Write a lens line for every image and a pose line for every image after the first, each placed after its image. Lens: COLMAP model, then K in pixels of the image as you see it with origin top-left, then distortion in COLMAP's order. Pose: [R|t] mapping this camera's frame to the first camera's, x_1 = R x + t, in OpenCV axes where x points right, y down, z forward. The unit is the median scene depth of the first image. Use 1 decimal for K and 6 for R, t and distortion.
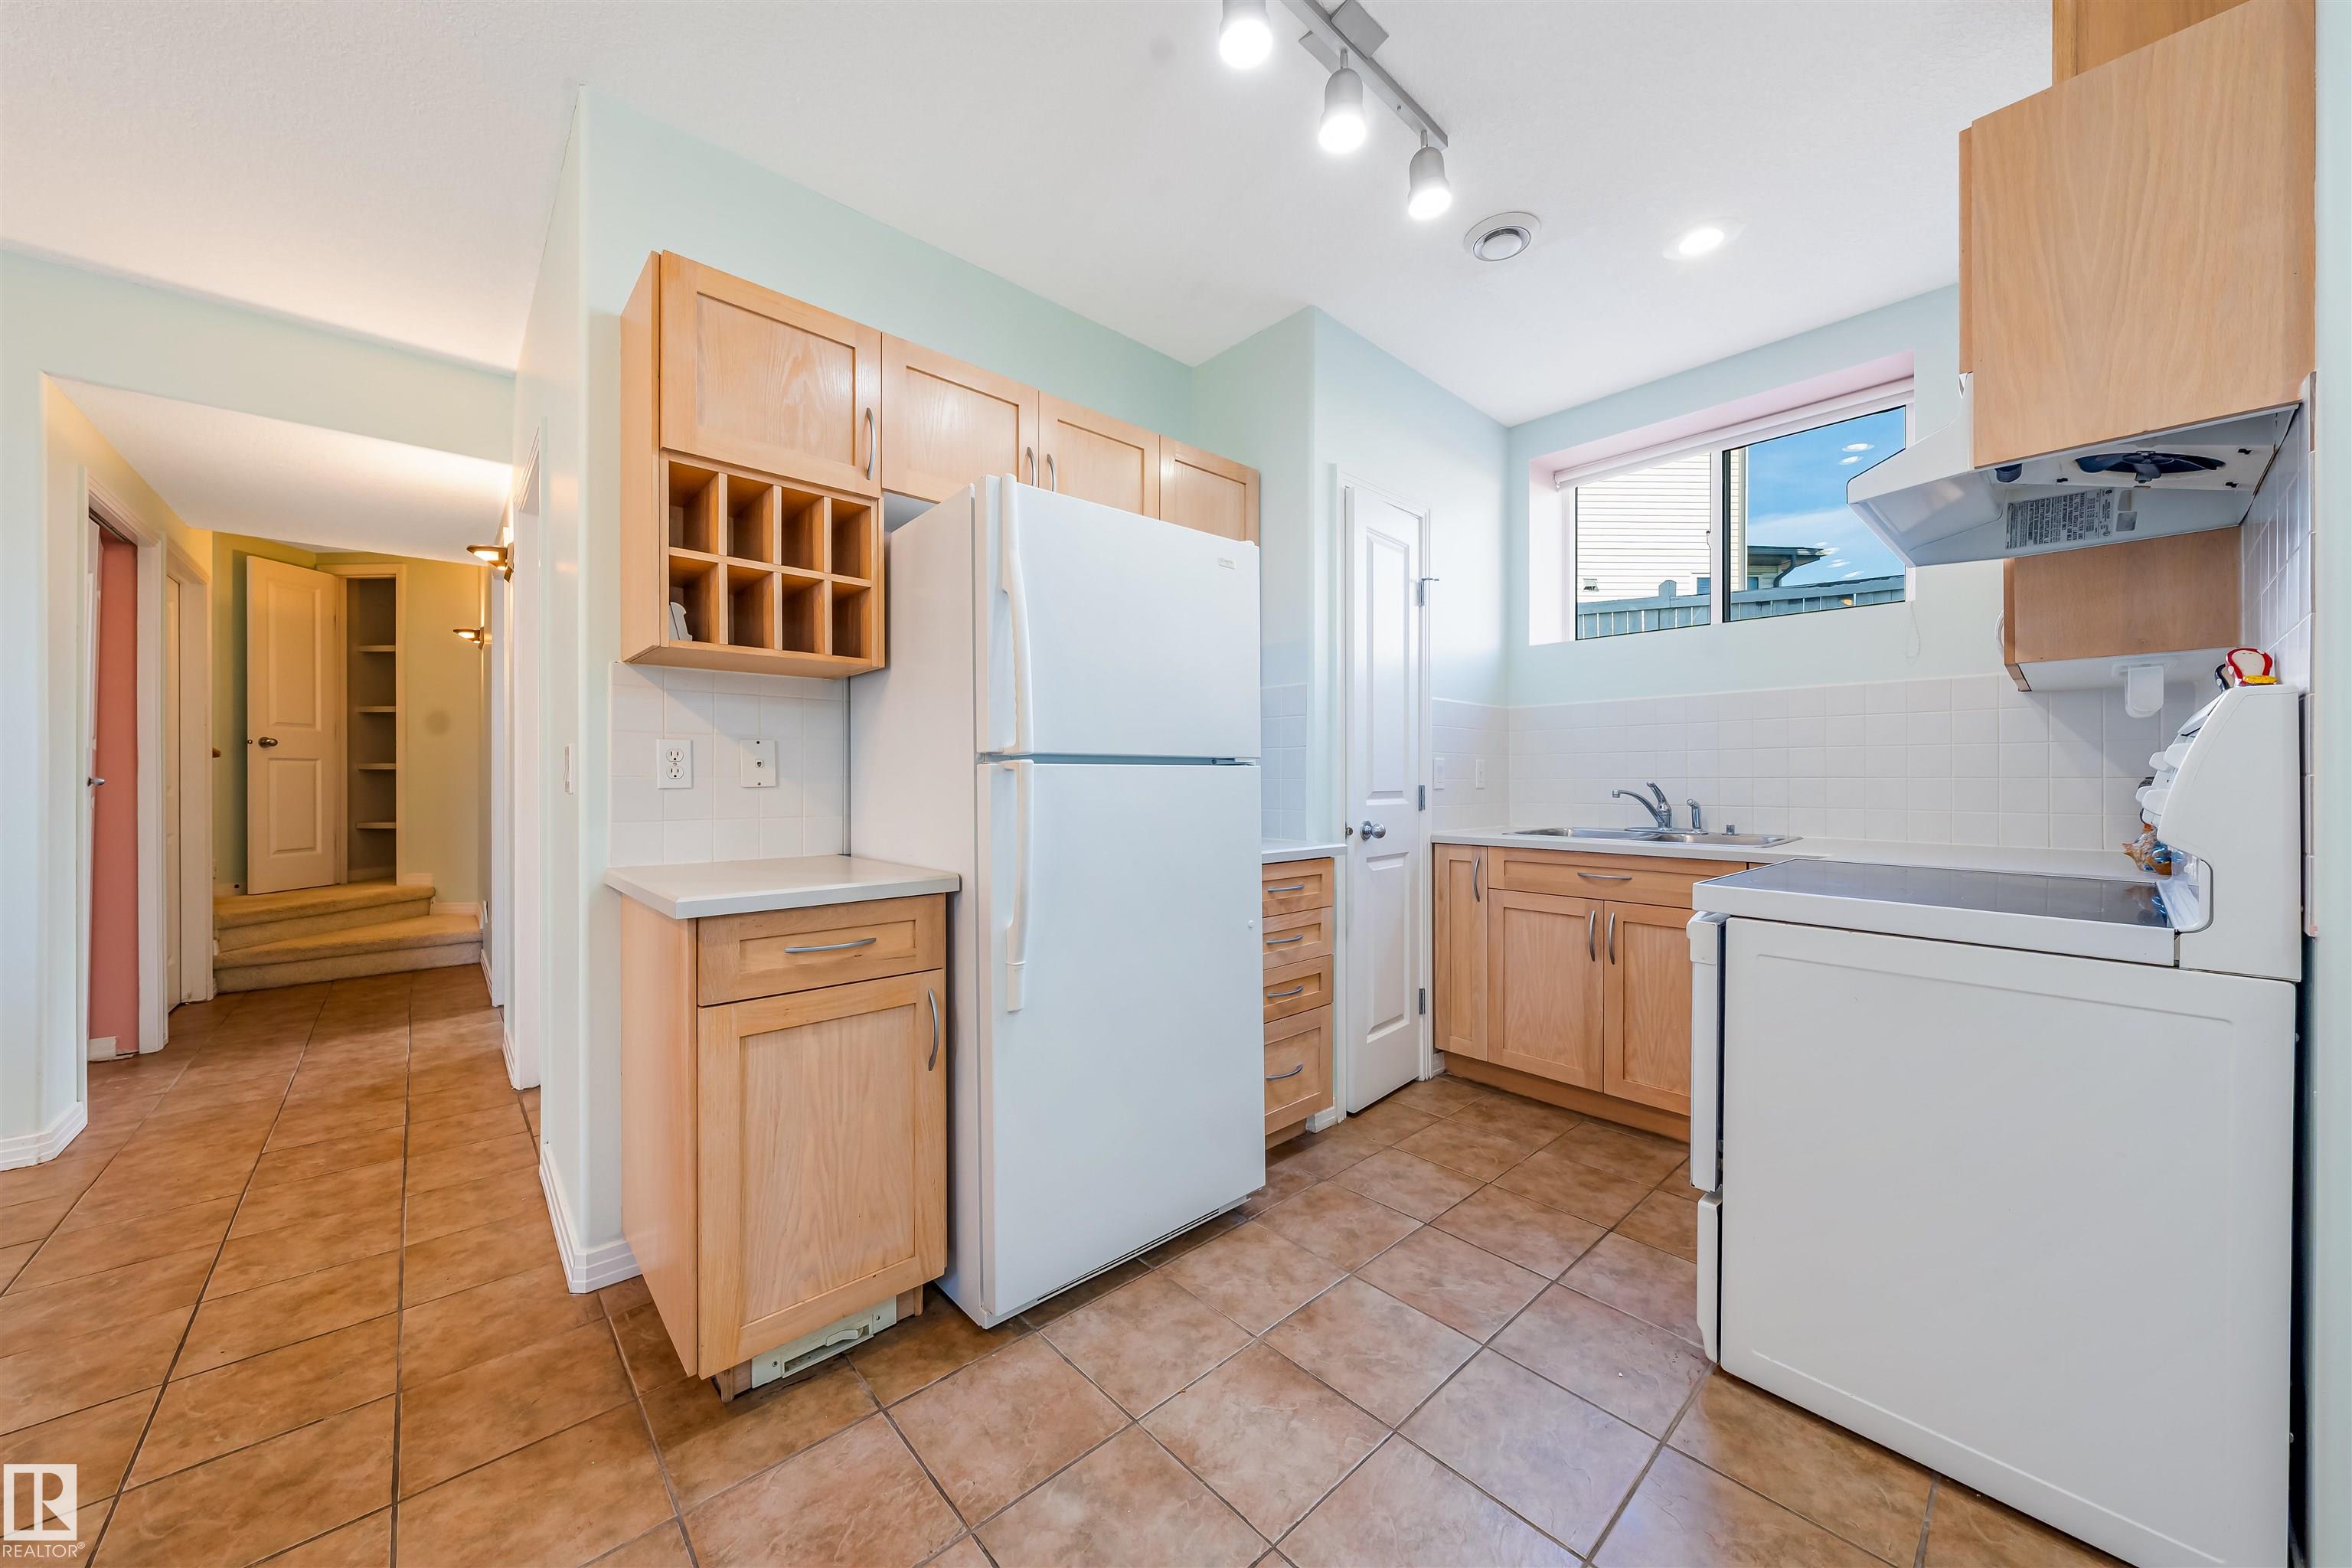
lens RADIAL K [[817.6, 0, 1230.5], [0, 817.6, 786.3], [0, 0, 1]] dist [-0.001296, 0.000096]
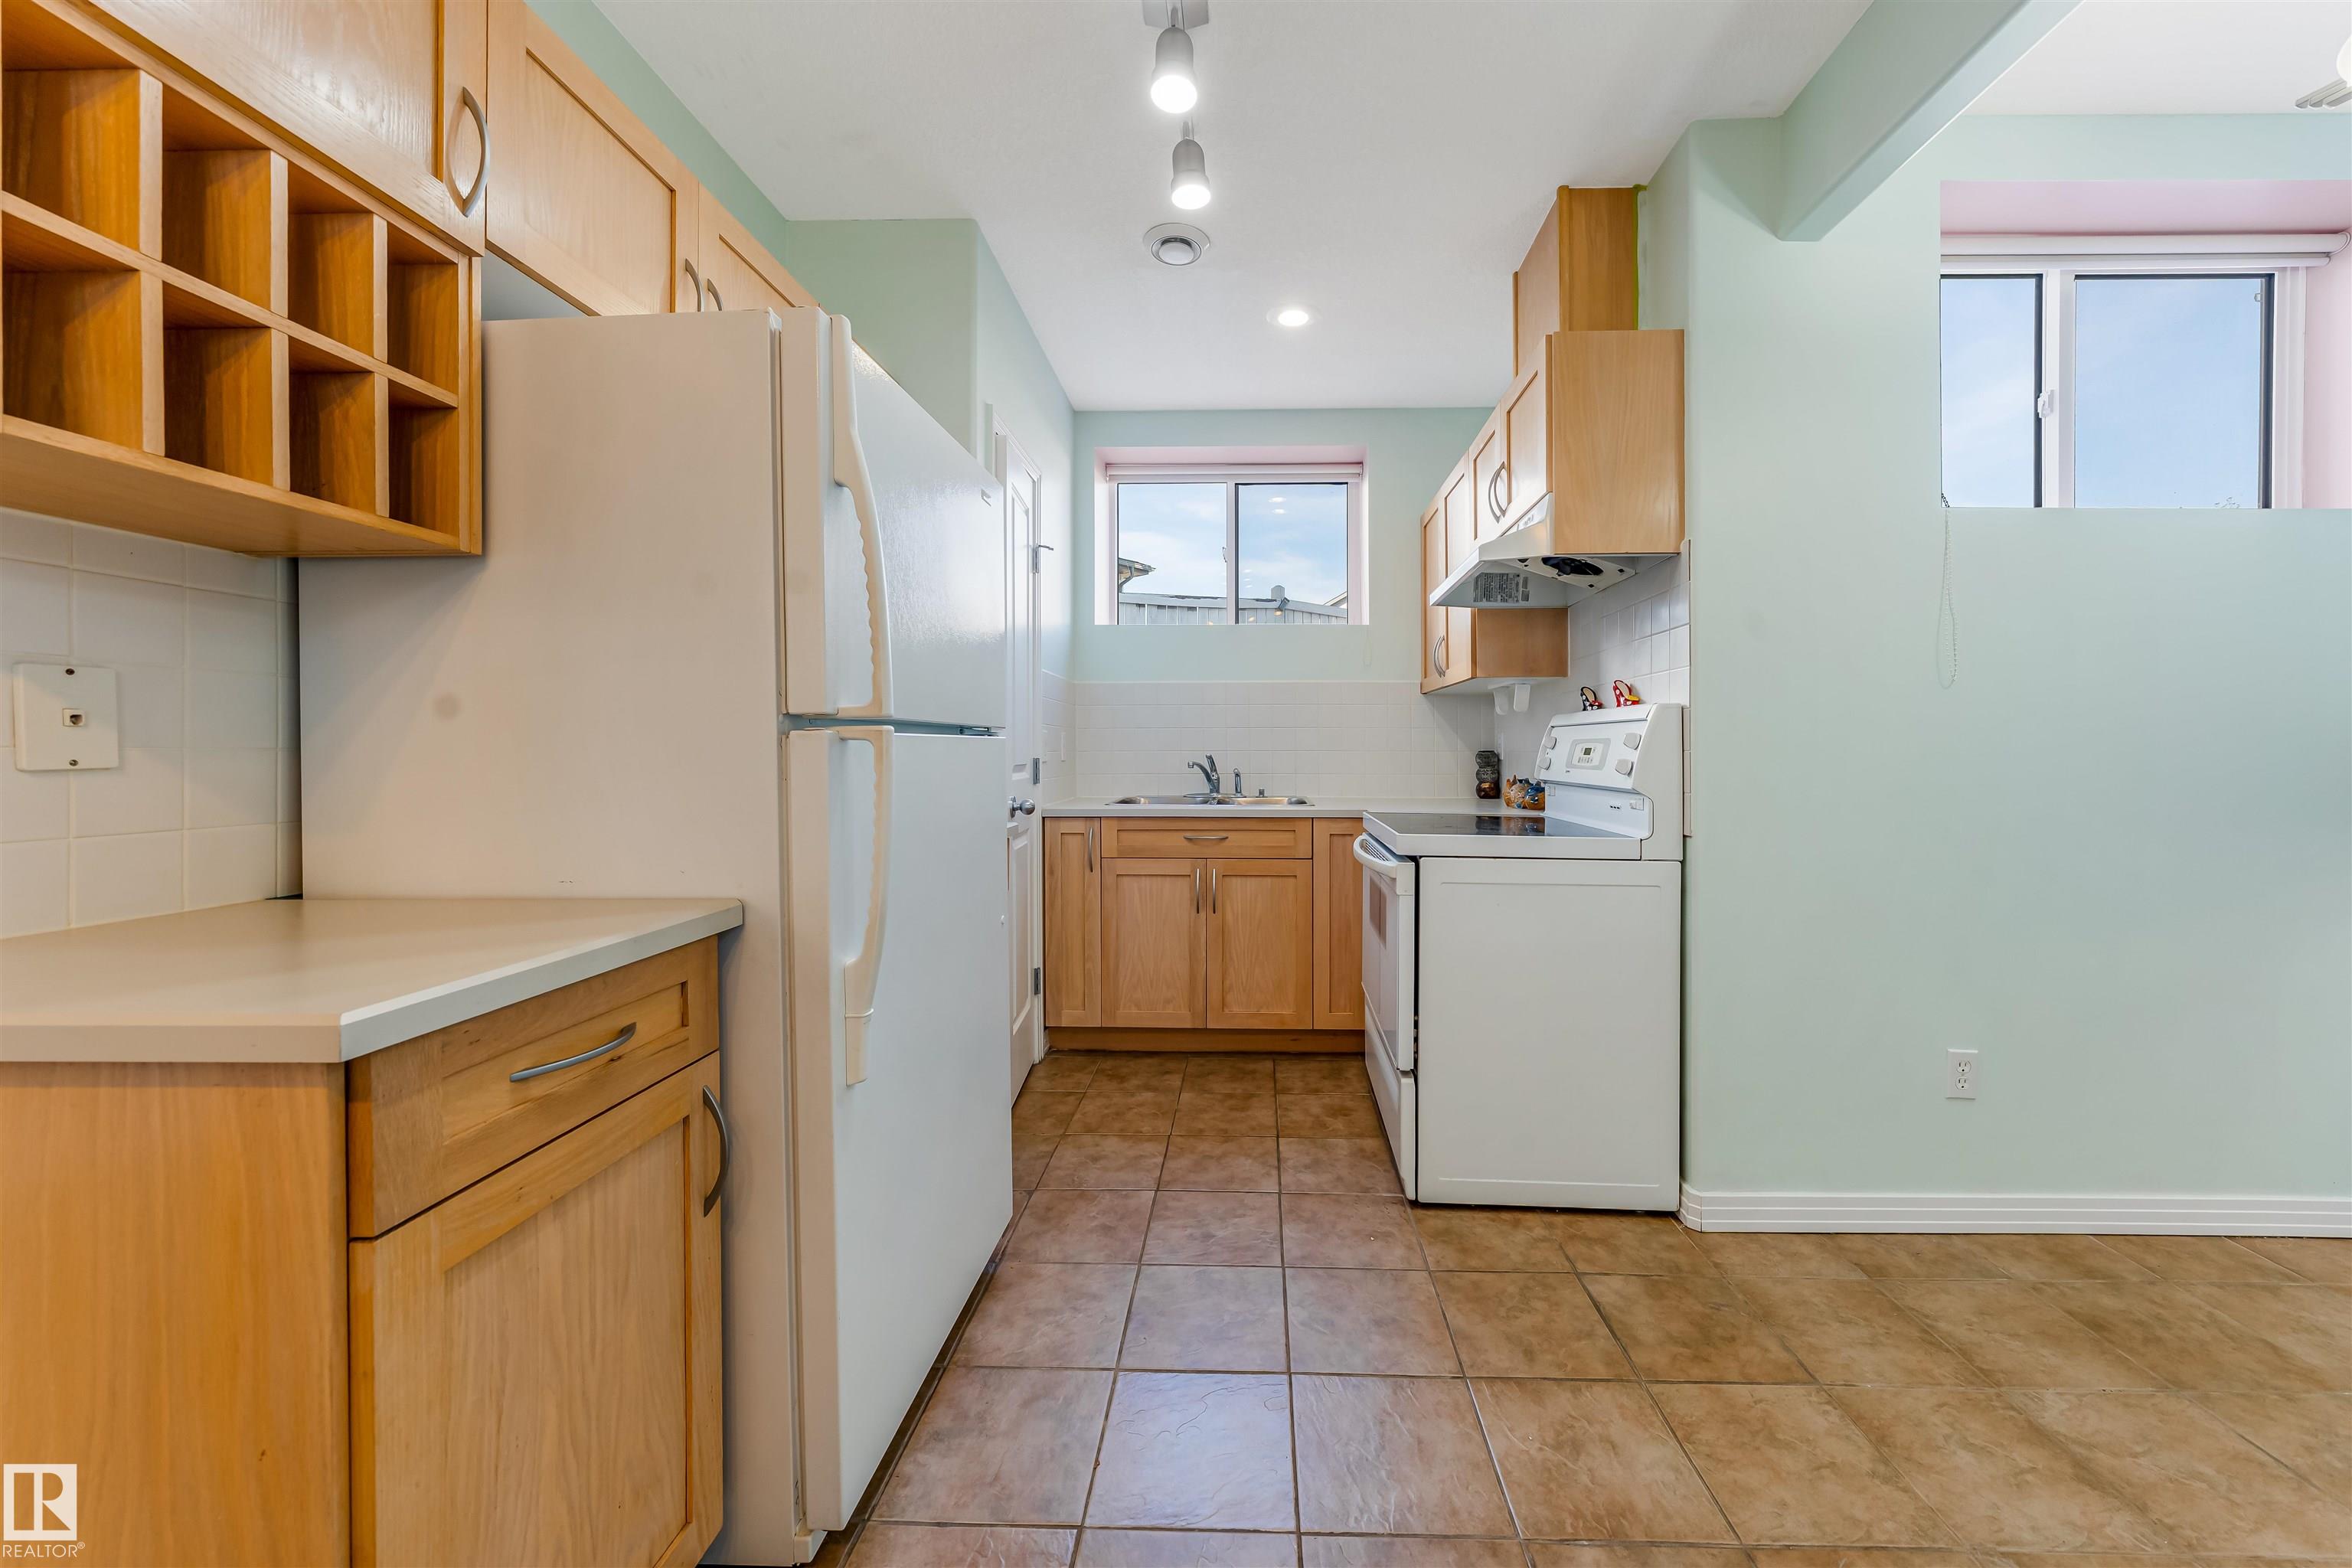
lens RADIAL K [[817.6, 0, 1247.1], [0, 817.6, 755.5], [0, 0, 1]] dist [-0.001296, 0.000096]
pose [[0.709278, -0.002592, 0.704924, -0.416747], [0.005113, 0.999986, -0.001468, -0.002656], [-0.704911, 0.004646, 0.709281, 0.209122]]
